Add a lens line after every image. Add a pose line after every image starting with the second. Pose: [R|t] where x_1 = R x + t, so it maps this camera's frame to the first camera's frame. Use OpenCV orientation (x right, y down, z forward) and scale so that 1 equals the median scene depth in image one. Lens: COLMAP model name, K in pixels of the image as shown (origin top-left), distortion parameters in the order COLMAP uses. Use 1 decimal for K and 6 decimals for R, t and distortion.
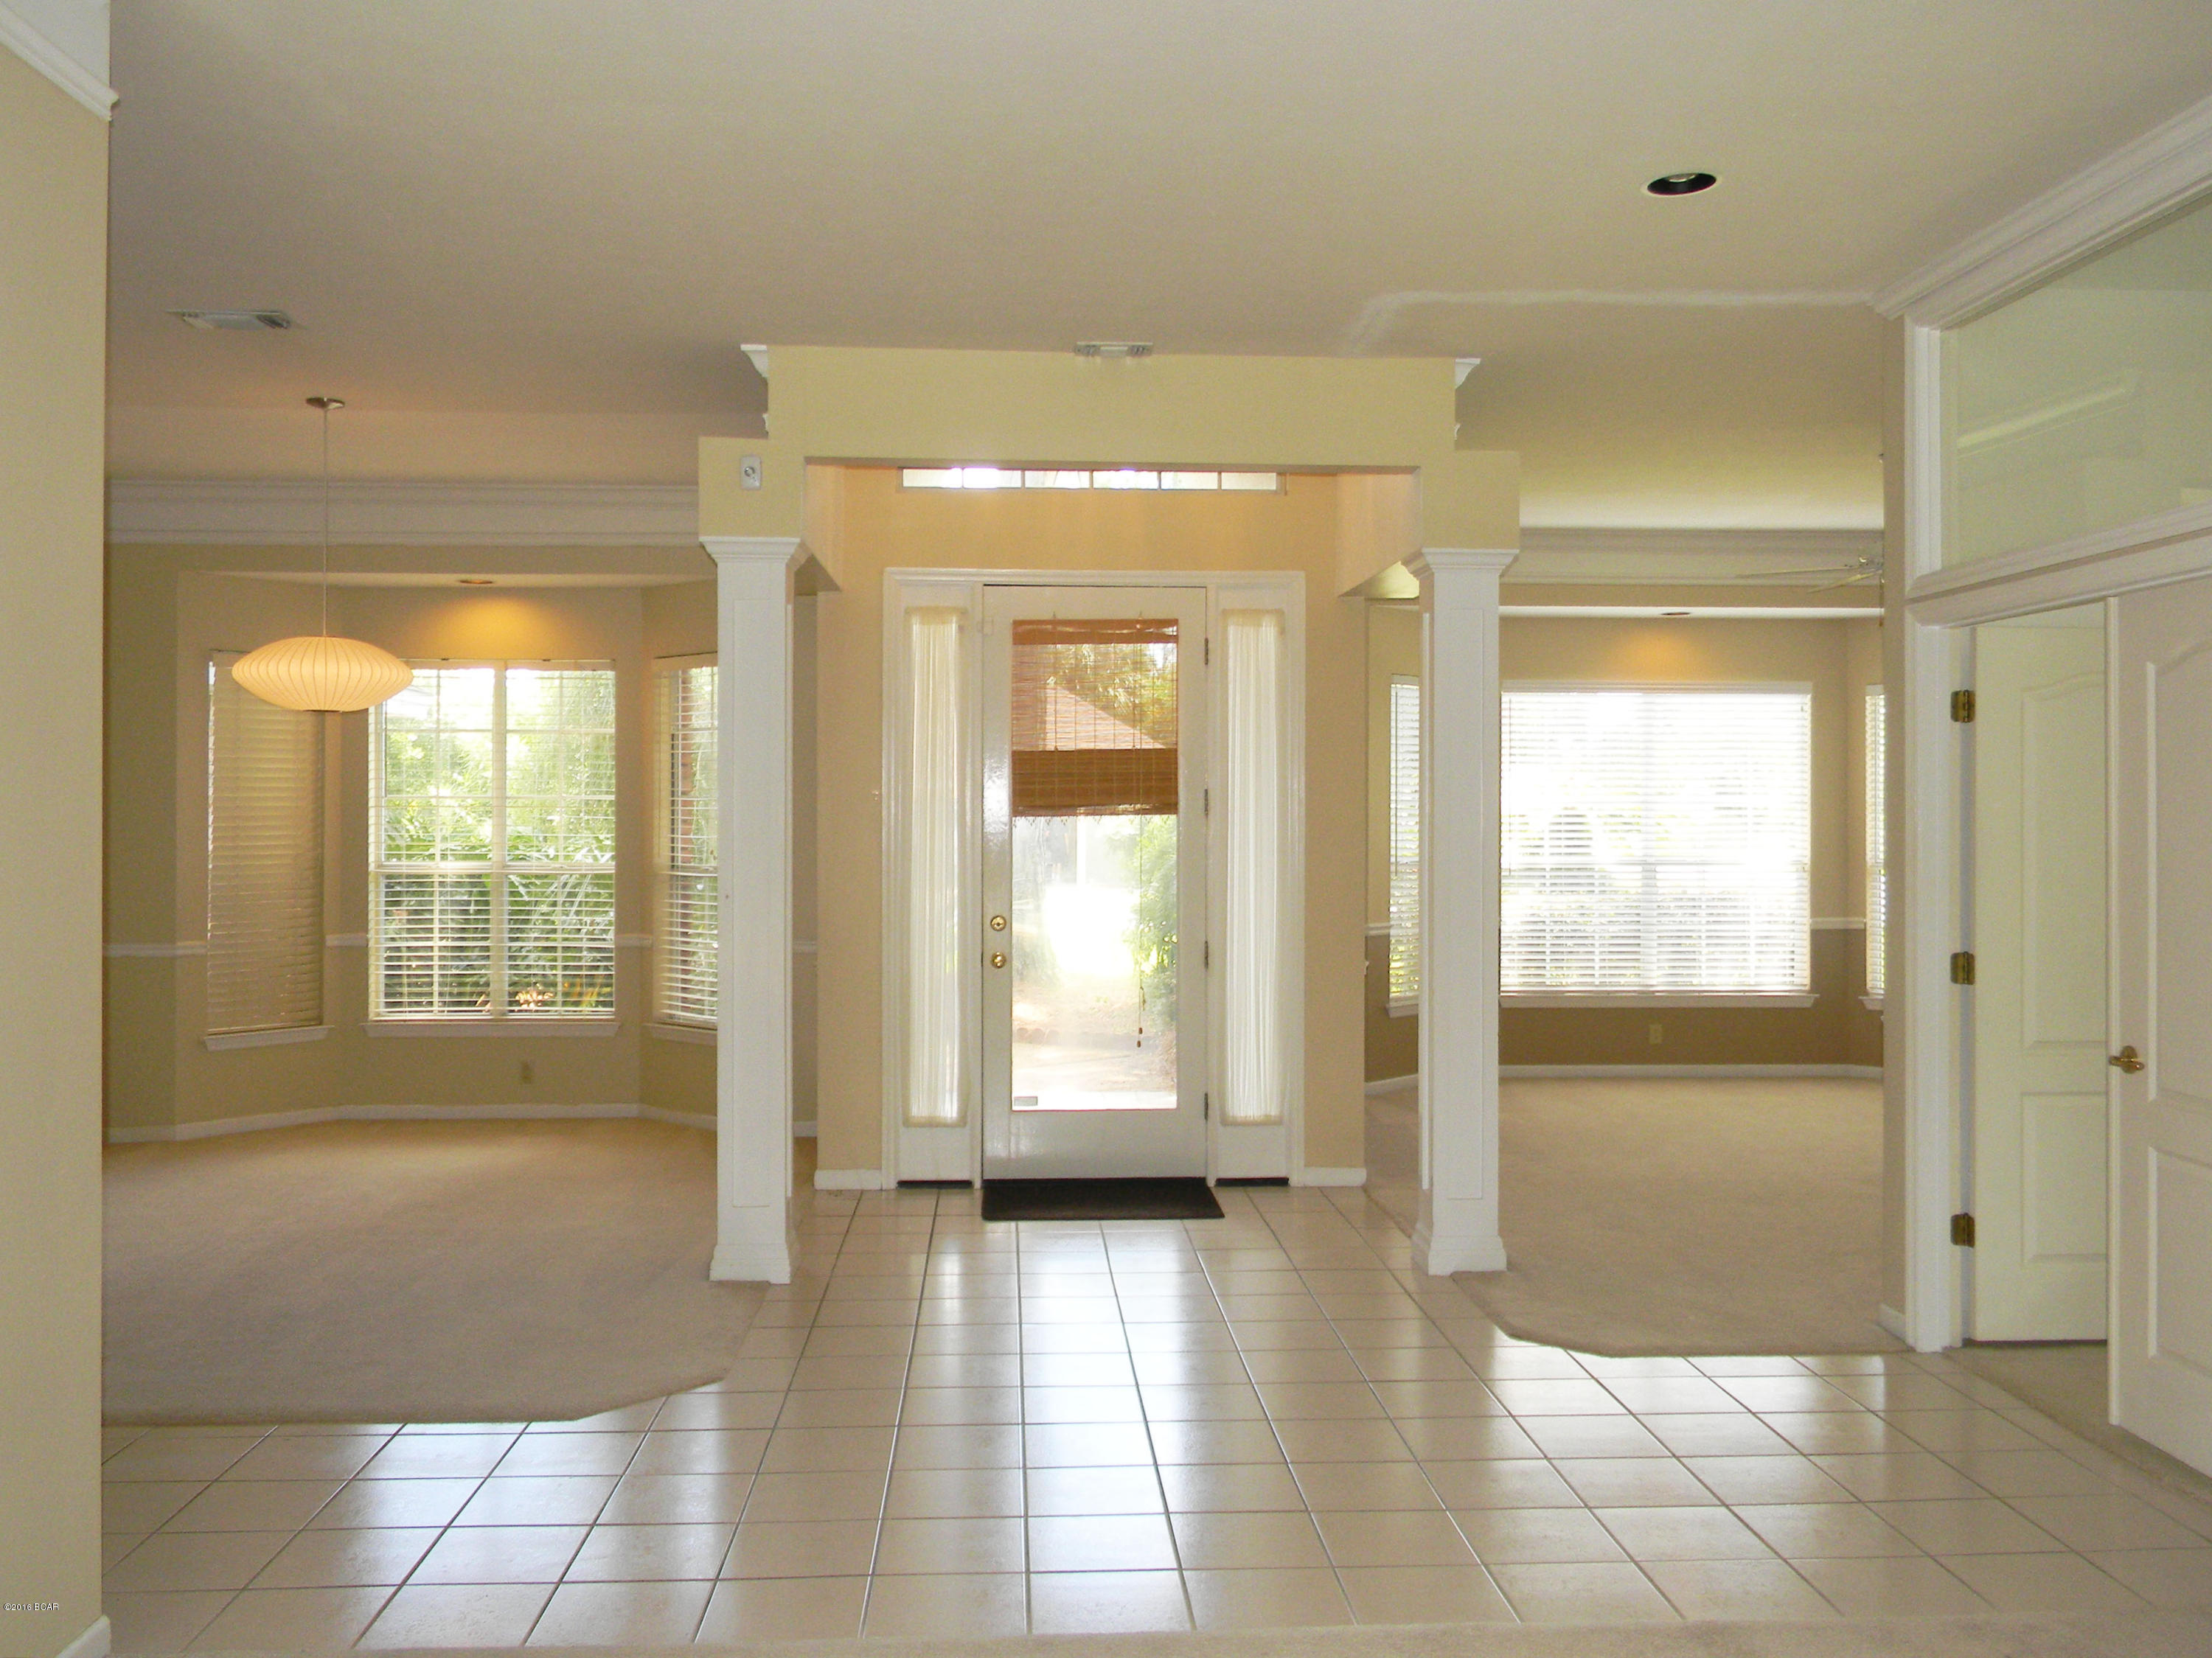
lens RADIAL K [[1922.5, 0, 1106.0], [0, 1922.5, 804.9], [0, 0, 1]] dist [-0.006300, -0.005726]
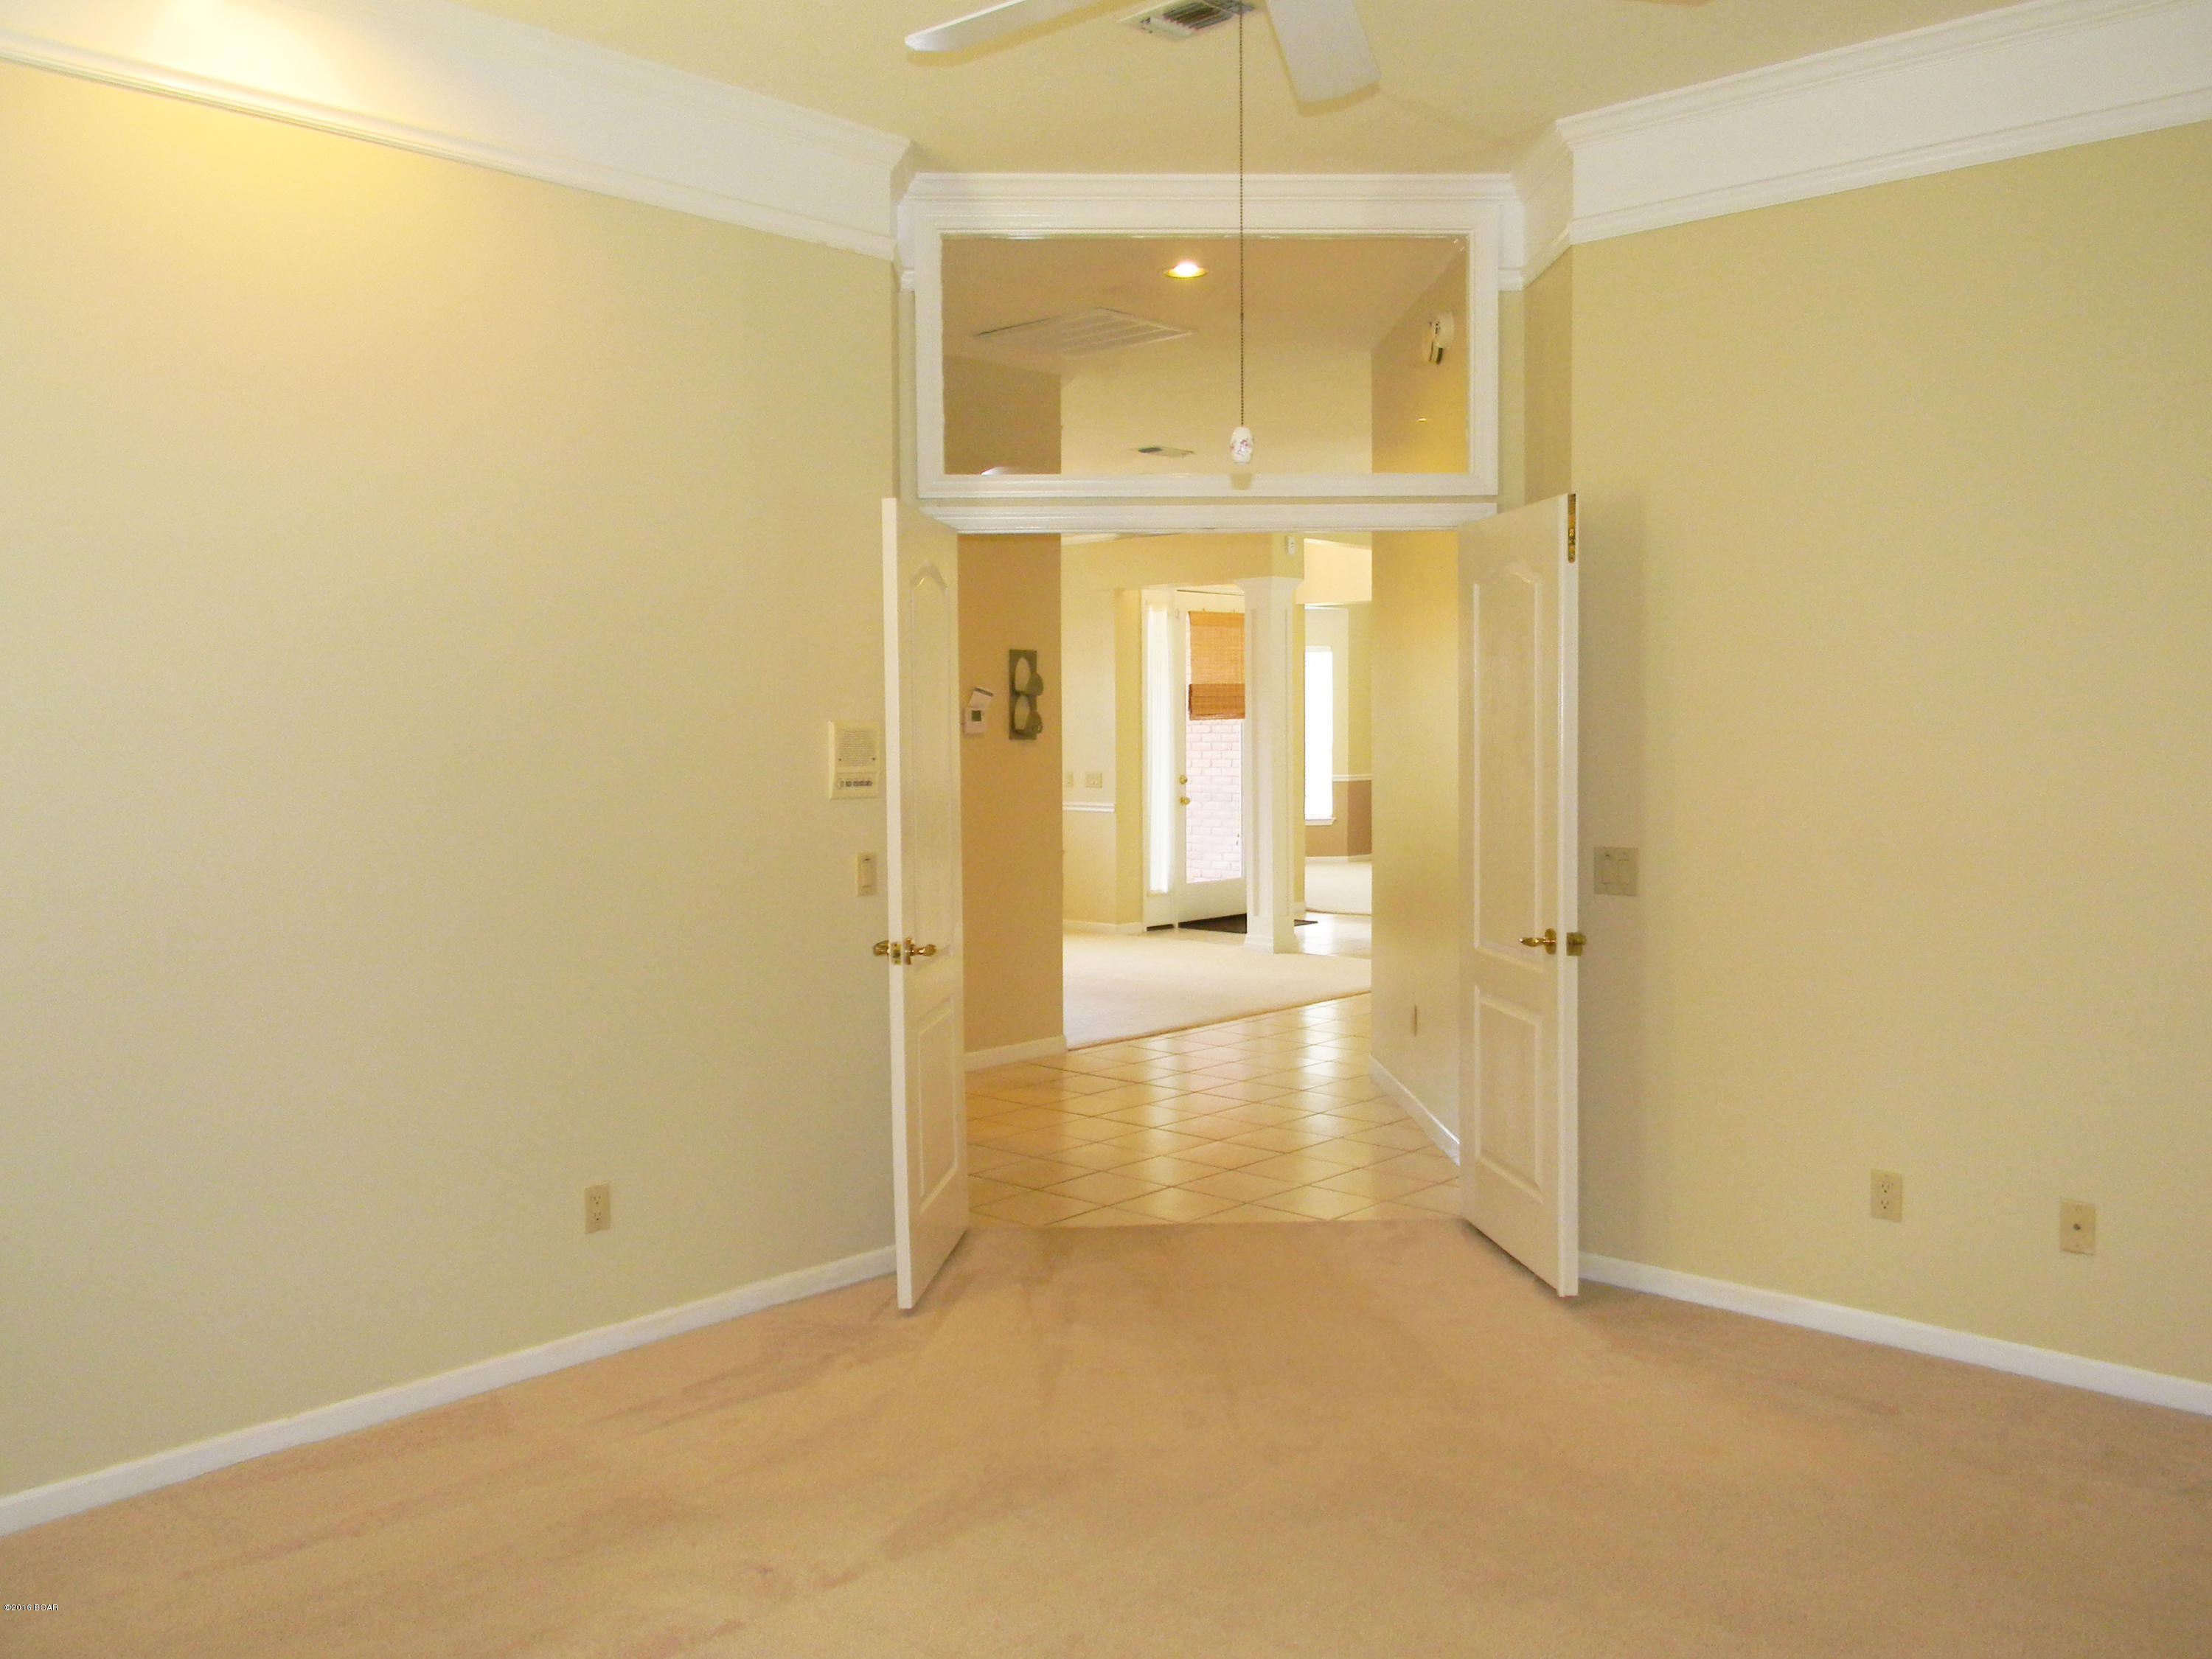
lens RADIAL K [[1822.8, 0, 1106.0], [0, 1822.8, 829.5], [0, 0, 1]] dist [0.001591, -0.004229]
pose [[0.721229, -0.047834, 0.691043, -1.118503], [0.010780, 0.998267, 0.057849, 0.007163], [-0.692613, -0.034272, 0.720495, -0.157174]]
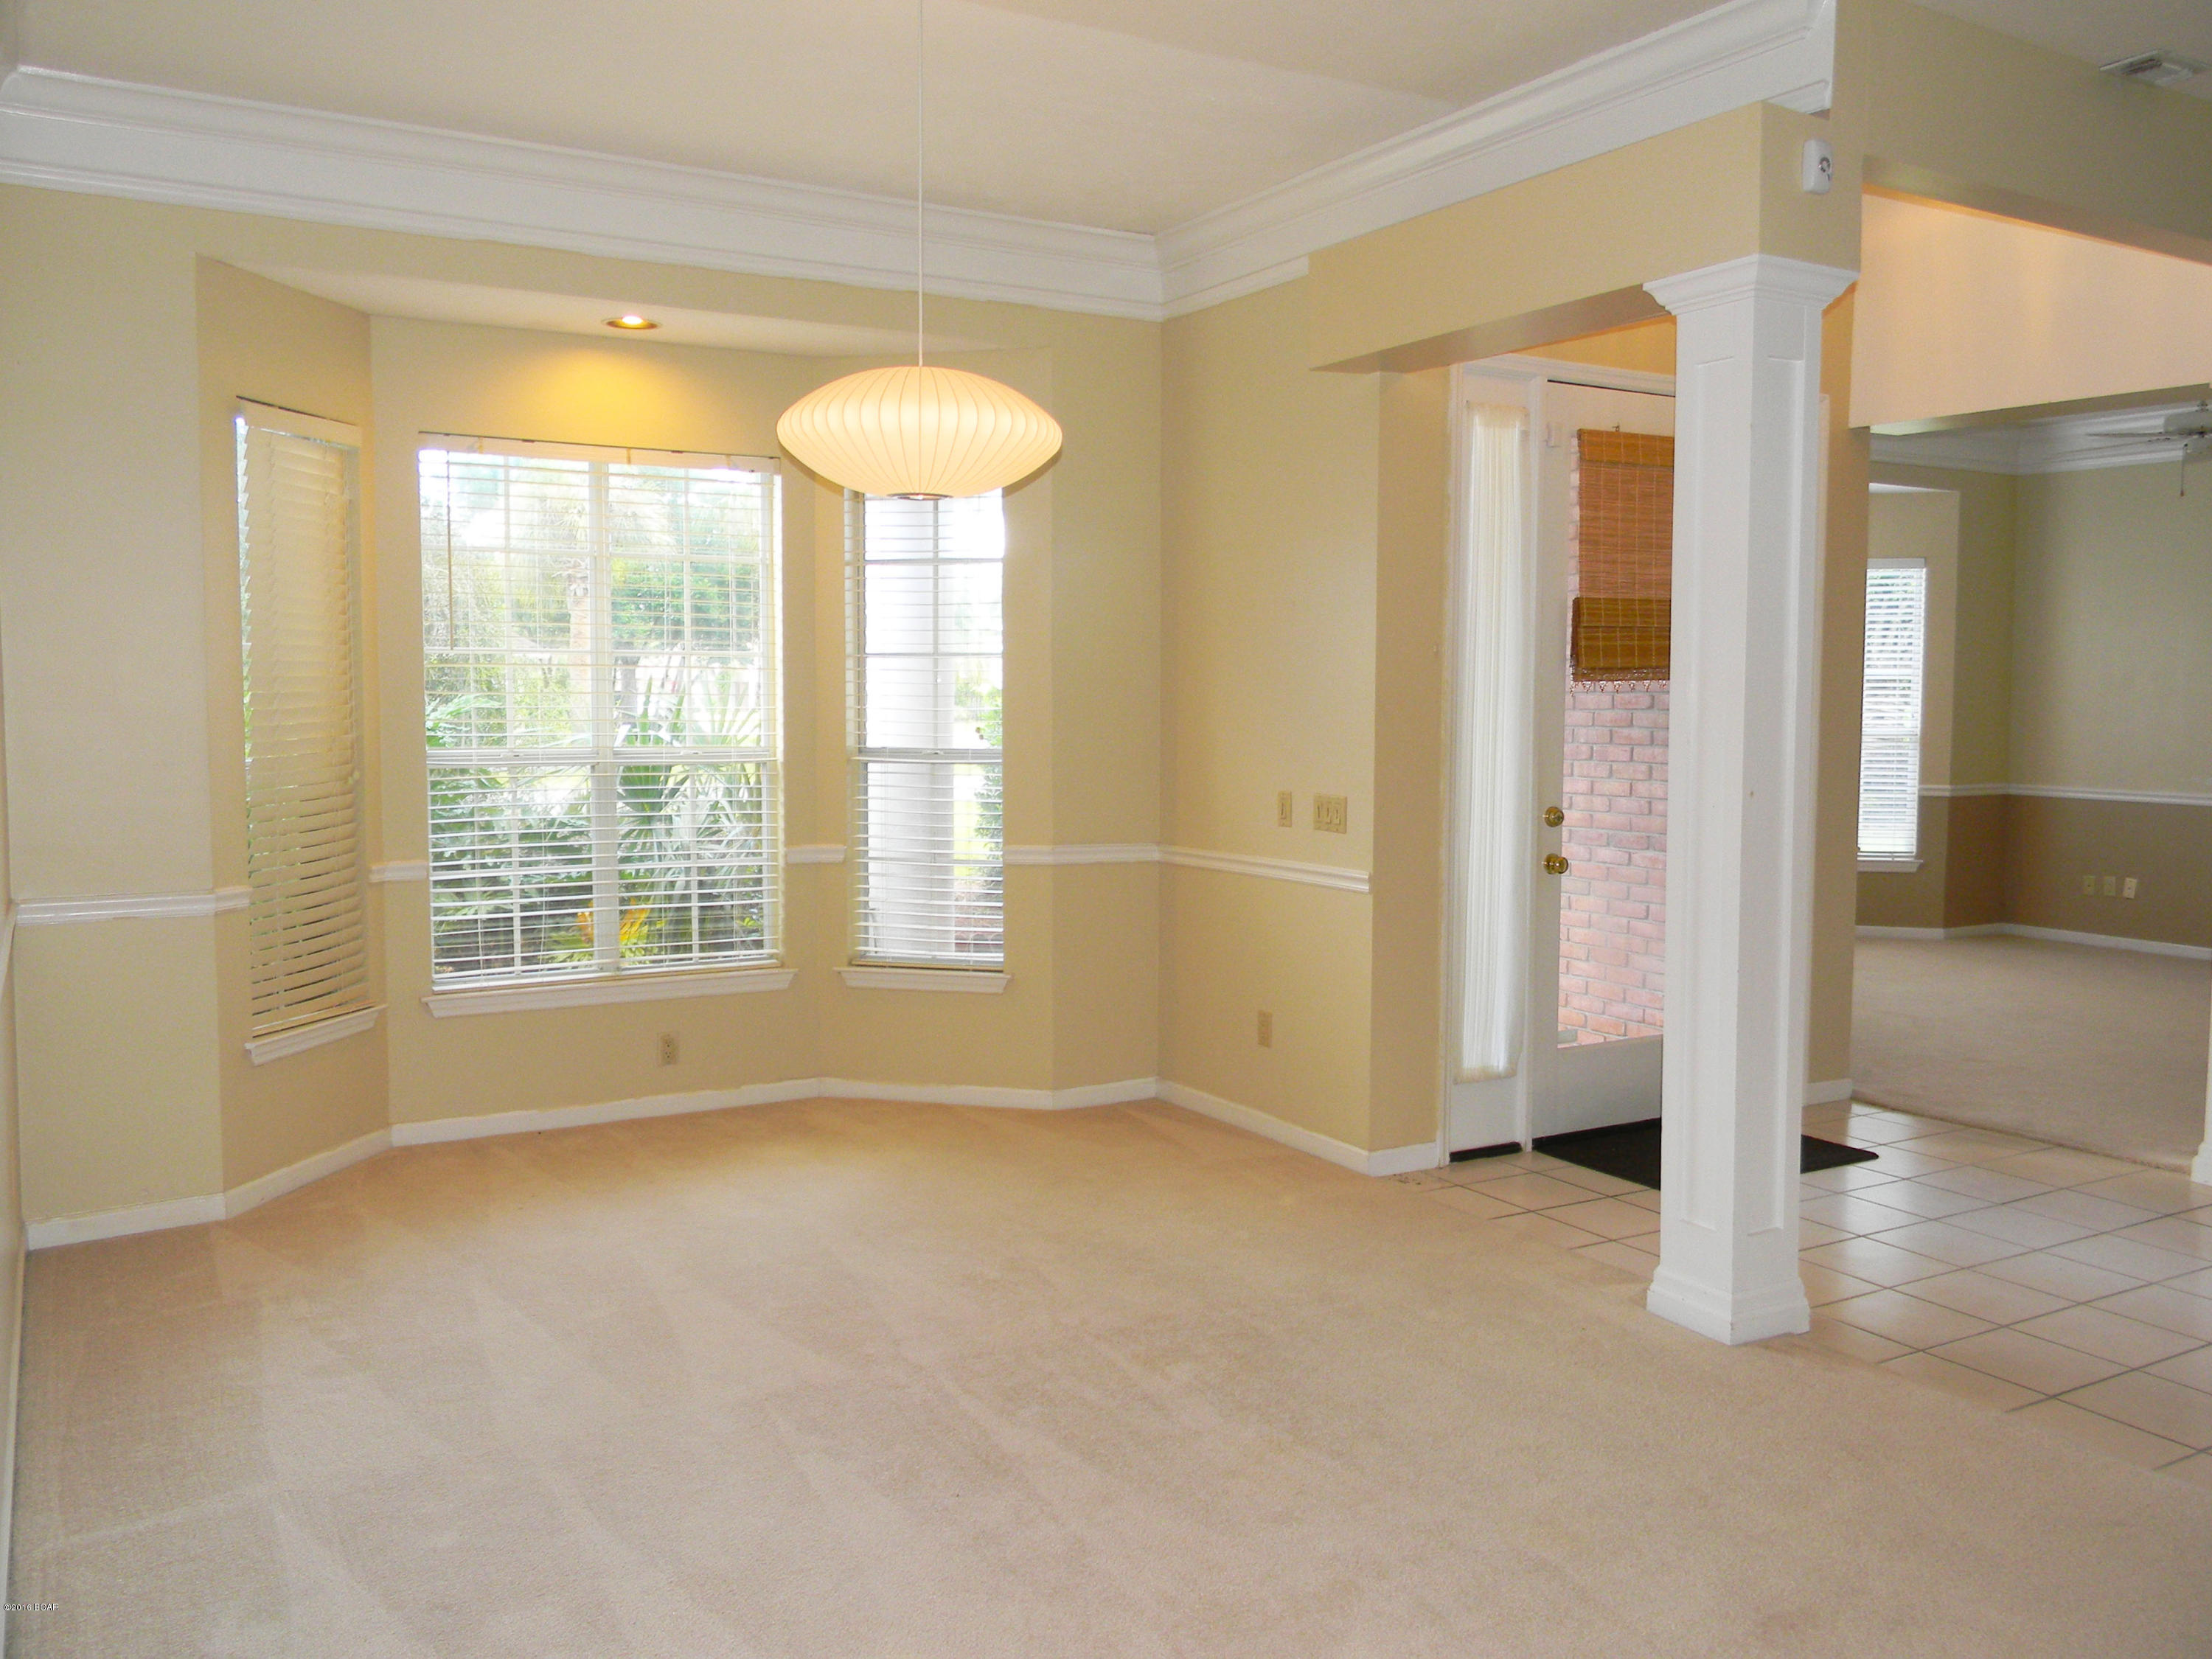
lens RADIAL K [[1835.6, 0, 1135.4], [0, 1835.6, 811.0], [0, 0, 1]] dist [0.000940, -0.009066]
pose [[0.884176, -0.027895, 0.466320, -0.484411], [-0.004161, 0.997706, 0.067571, 0.007791], [-0.467135, -0.061685, 0.882032, 0.360969]]
